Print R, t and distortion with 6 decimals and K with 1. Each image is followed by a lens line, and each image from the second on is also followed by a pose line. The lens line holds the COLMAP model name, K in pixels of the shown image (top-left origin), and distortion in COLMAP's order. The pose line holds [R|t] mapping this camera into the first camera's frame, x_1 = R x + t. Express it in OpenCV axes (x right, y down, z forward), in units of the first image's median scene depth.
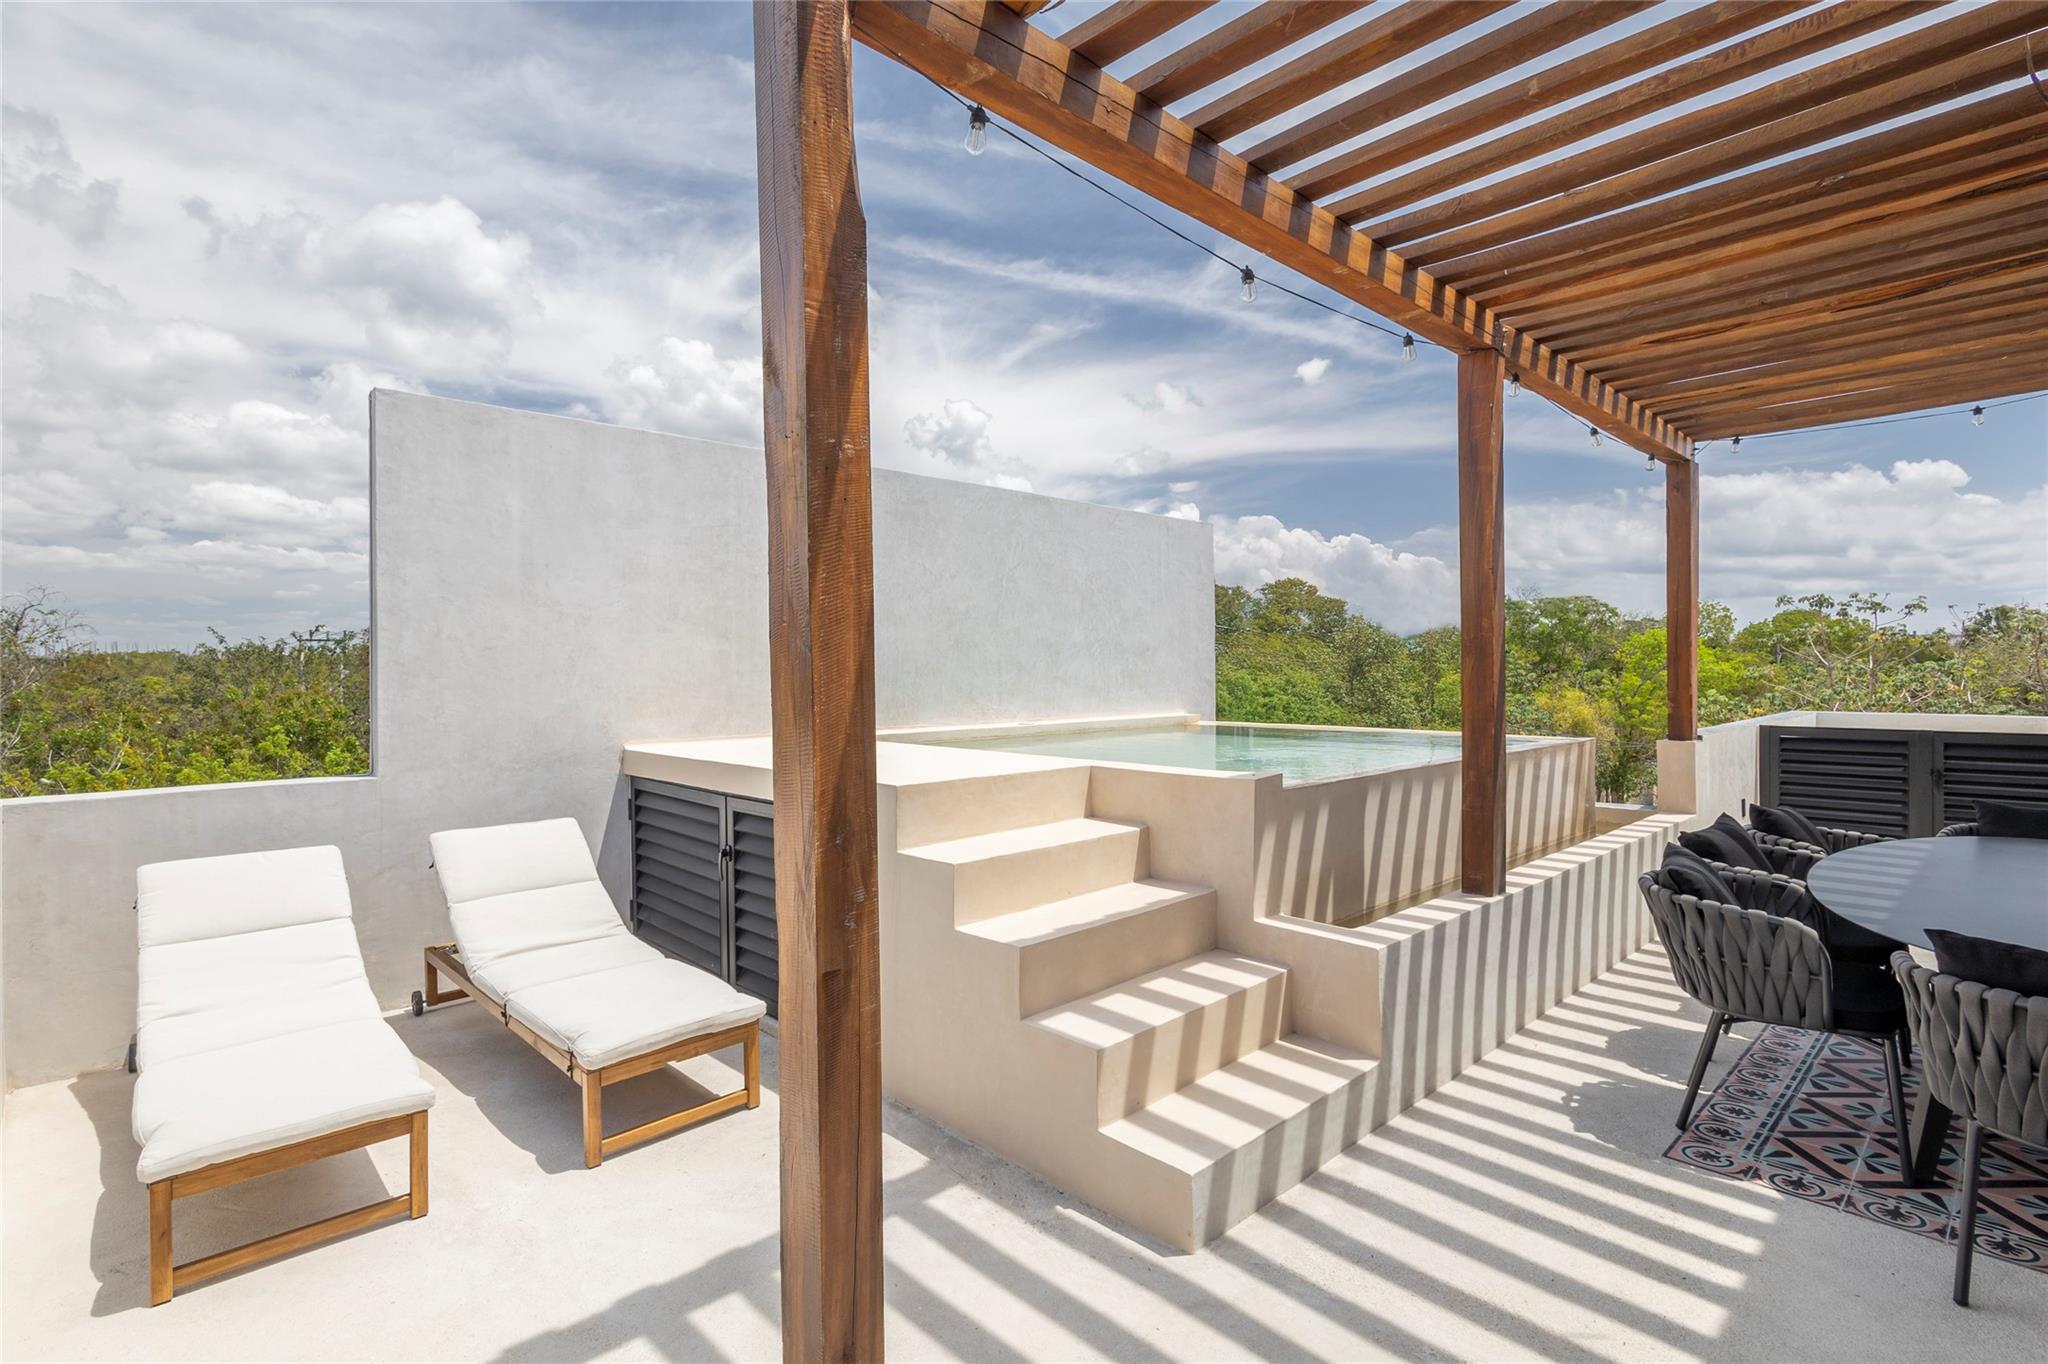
lens RADIAL K [[980.1, 0, 978.8], [0, 980.1, 675.6], [0, 0, 1]] dist [-0.000021, -0.000027]
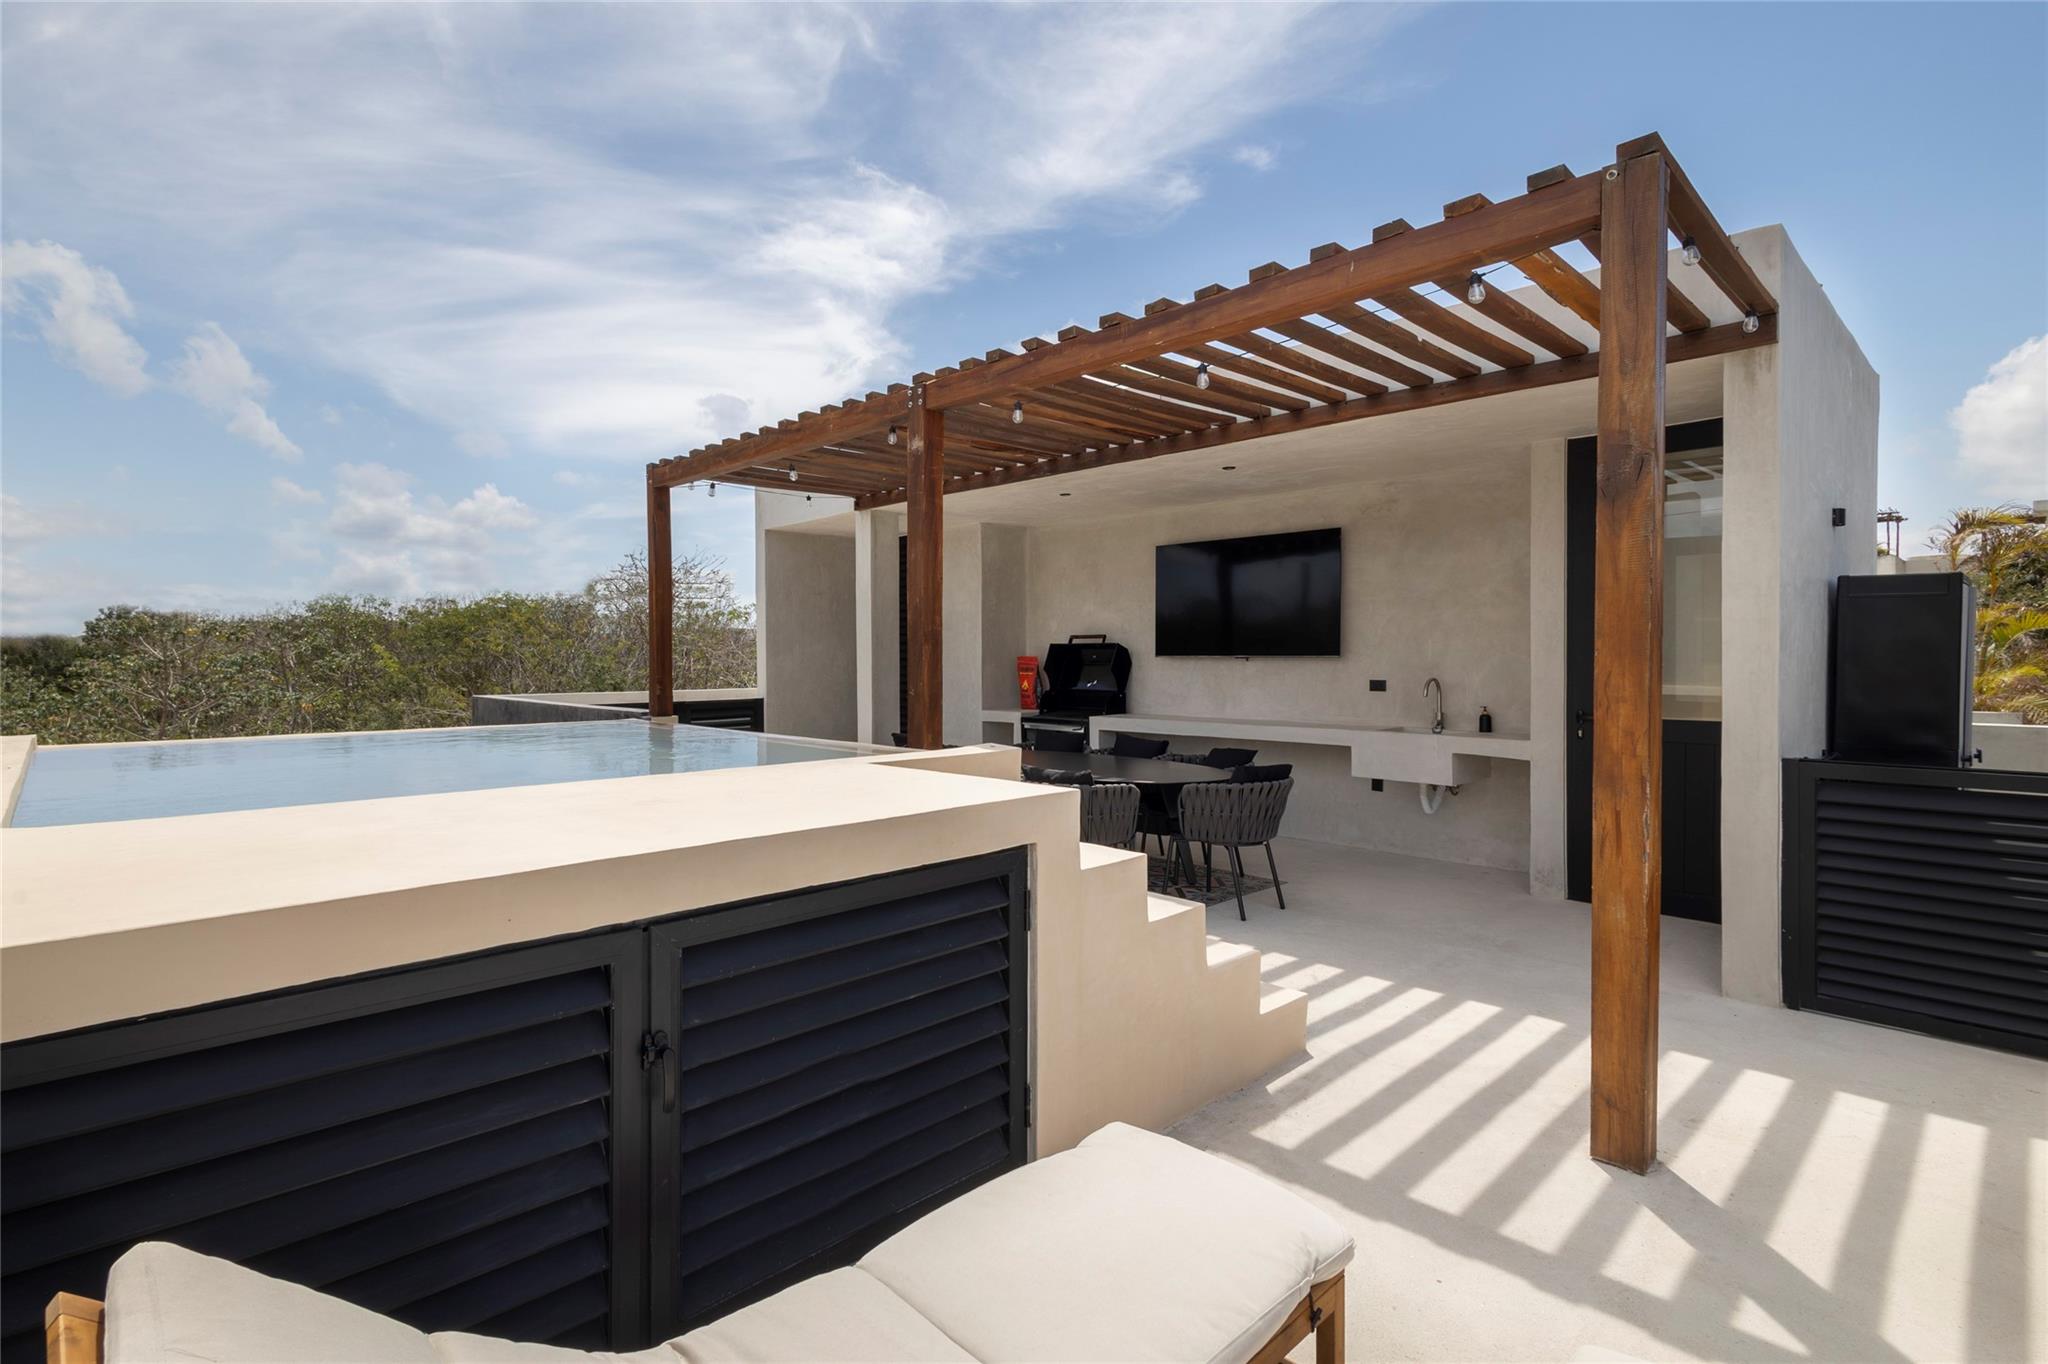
lens RADIAL K [[980.1, 0, 978.8], [0, 980.1, 675.6], [0, 0, 1]] dist [-0.000021, -0.000027]
pose [[-0.008949, -0.016187, 0.999829, -1.024547], [0.006759, 0.999845, 0.016248, -0.000805], [-0.999937, 0.006903, -0.008838, 1.233232]]
